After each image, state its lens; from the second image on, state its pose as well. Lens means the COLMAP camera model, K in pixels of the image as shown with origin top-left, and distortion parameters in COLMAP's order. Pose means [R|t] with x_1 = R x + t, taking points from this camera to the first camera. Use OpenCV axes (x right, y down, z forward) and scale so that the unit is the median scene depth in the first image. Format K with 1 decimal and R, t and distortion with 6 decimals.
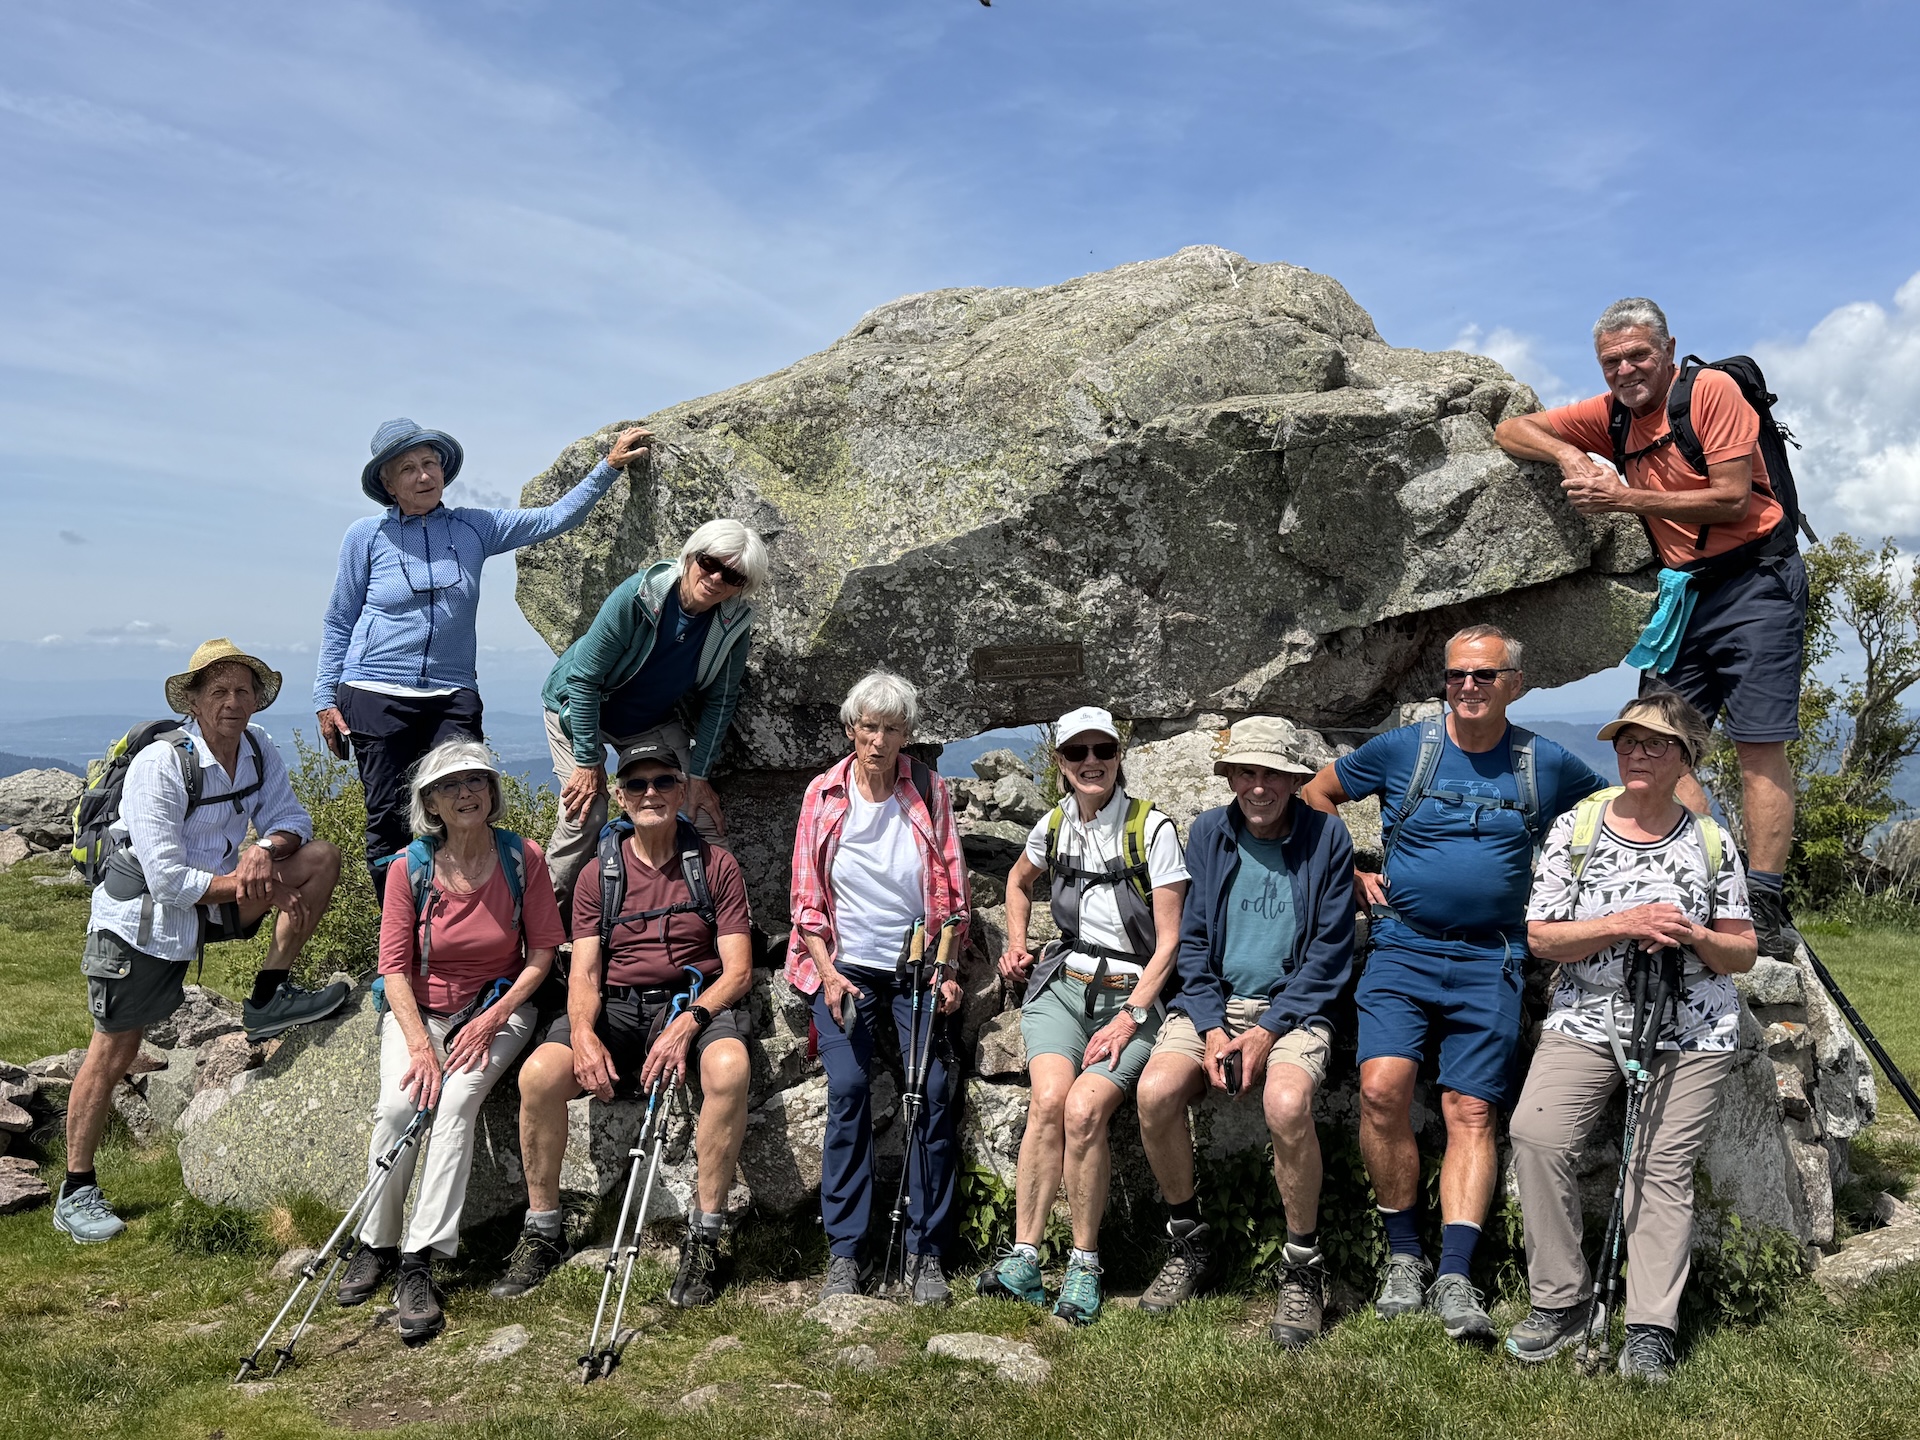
lens RADIAL K [[1959.9, 0, 960.0], [0, 1959.9, 720.0], [0, 0, 1]] dist [0.151104, -0.295577]
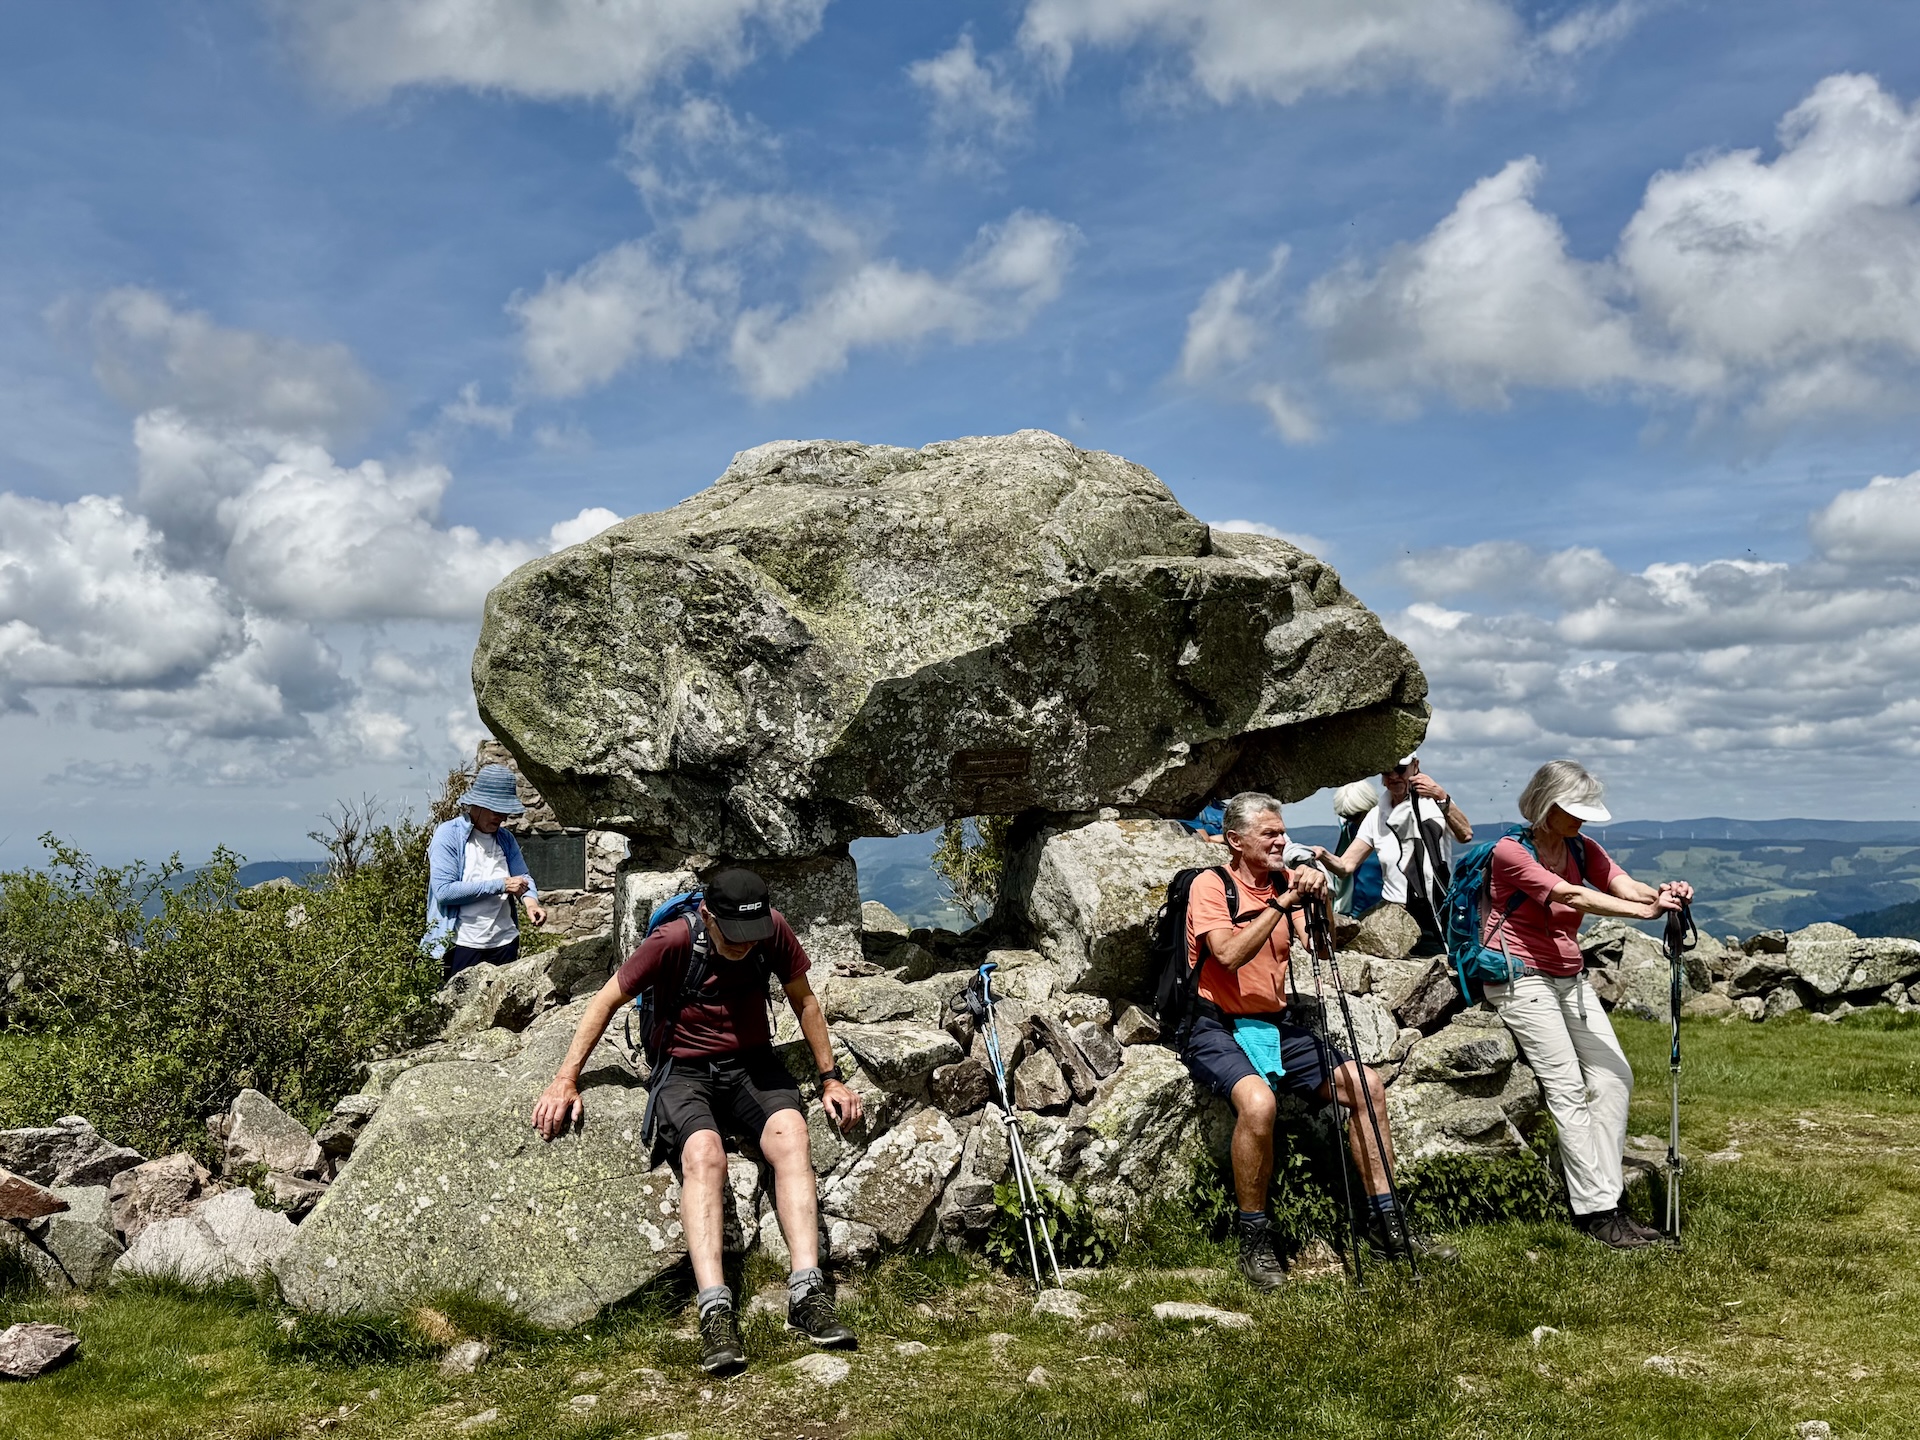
lens RADIAL K [[1959.9, 0, 960.0], [0, 1959.9, 720.0], [0, 0, 1]] dist [0.151104, -0.295577]
pose [[0.840801, 0.024467, 0.540791, -0.632480], [0.014706, 0.997577, -0.067998, 0.024965], [-0.541145, 0.065126, 0.838404, 0.013076]]
